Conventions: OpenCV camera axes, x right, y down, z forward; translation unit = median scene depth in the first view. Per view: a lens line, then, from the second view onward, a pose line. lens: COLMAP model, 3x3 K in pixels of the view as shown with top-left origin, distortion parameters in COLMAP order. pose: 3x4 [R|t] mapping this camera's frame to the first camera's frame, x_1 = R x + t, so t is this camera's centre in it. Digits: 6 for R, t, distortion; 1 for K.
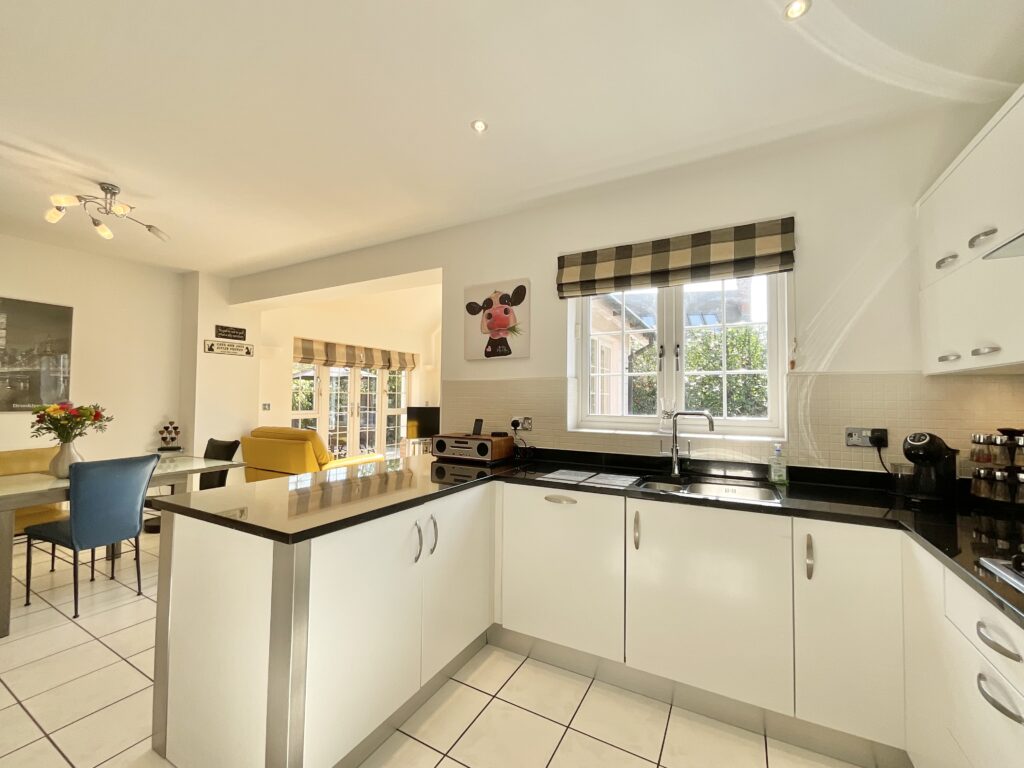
lens RADIAL K [[416.5, 0, 512.0], [0, 416.5, 384.0], [0, 0, 1]] dist [0.006931, 0.000071]
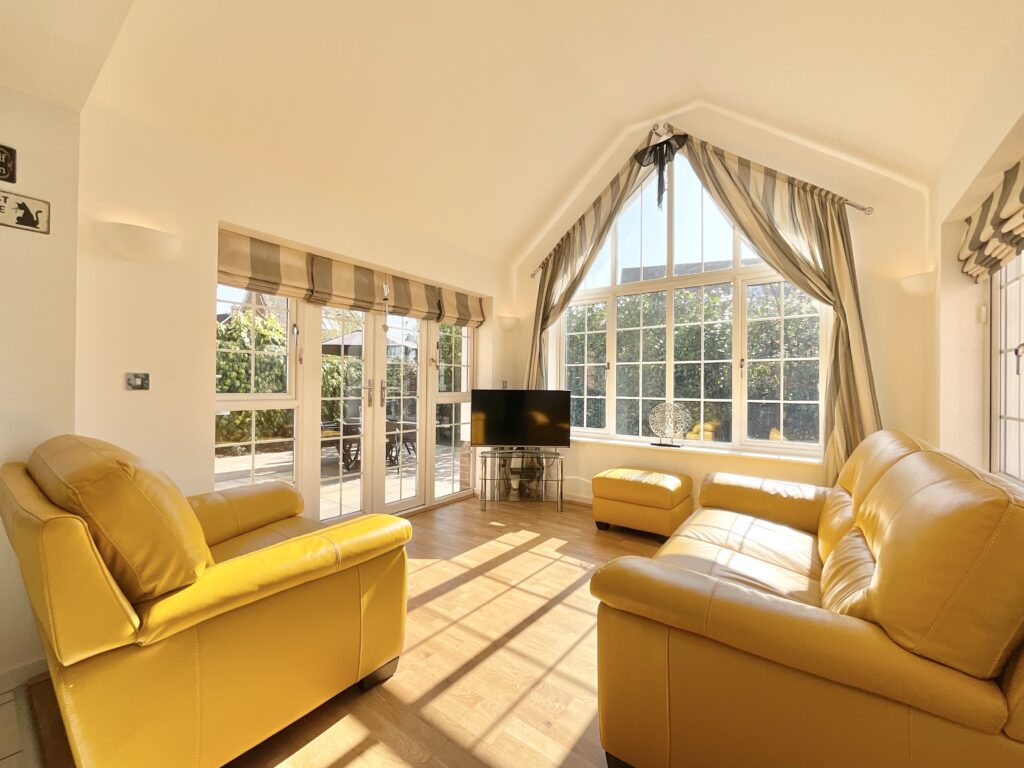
lens RADIAL K [[416.5, 0, 512.0], [0, 416.5, 384.0], [0, 0, 1]] dist [0.006931, 0.000071]
pose [[0.990164, 0.001220, -0.139903, -0.127359], [0.002416, 0.999664, 0.025817, 0.035607], [0.139887, -0.025901, 0.989829, 0.483490]]
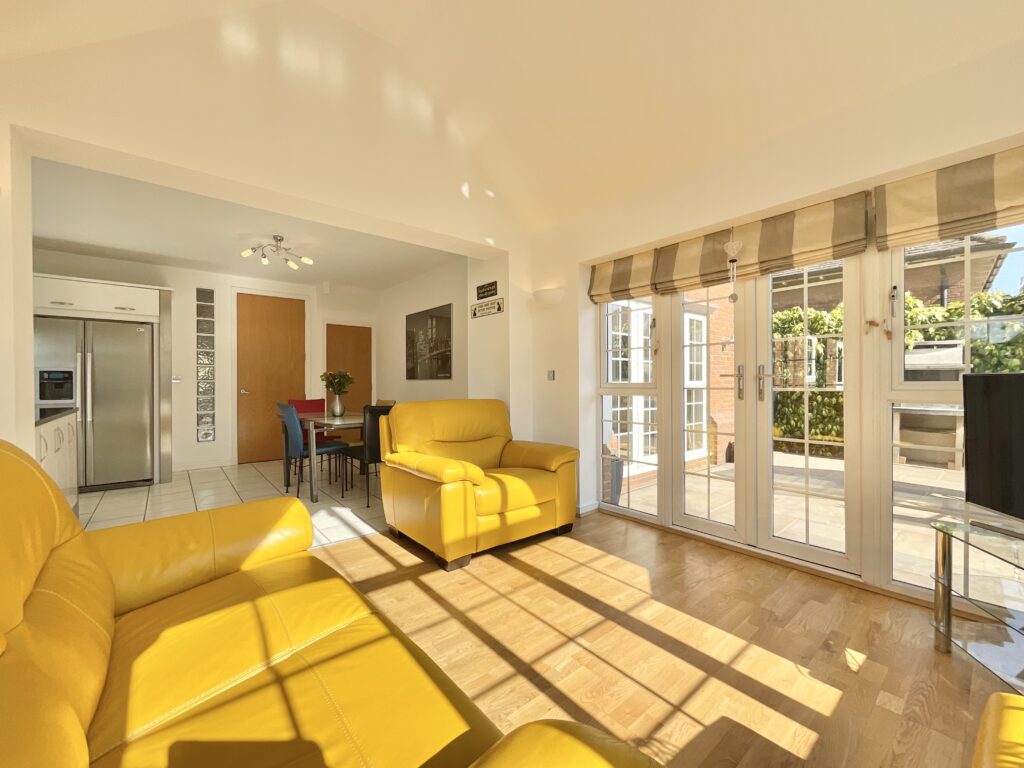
lens RADIAL K [[416.5, 0, 512.0], [0, 416.5, 384.0], [0, 0, 1]] dist [0.006931, 0.000071]
pose [[-0.362790, -0.004902, -0.931858, 0.082921], [0.033361, 0.999277, -0.018245, 0.060758], [0.931274, -0.037707, -0.362364, 0.897610]]
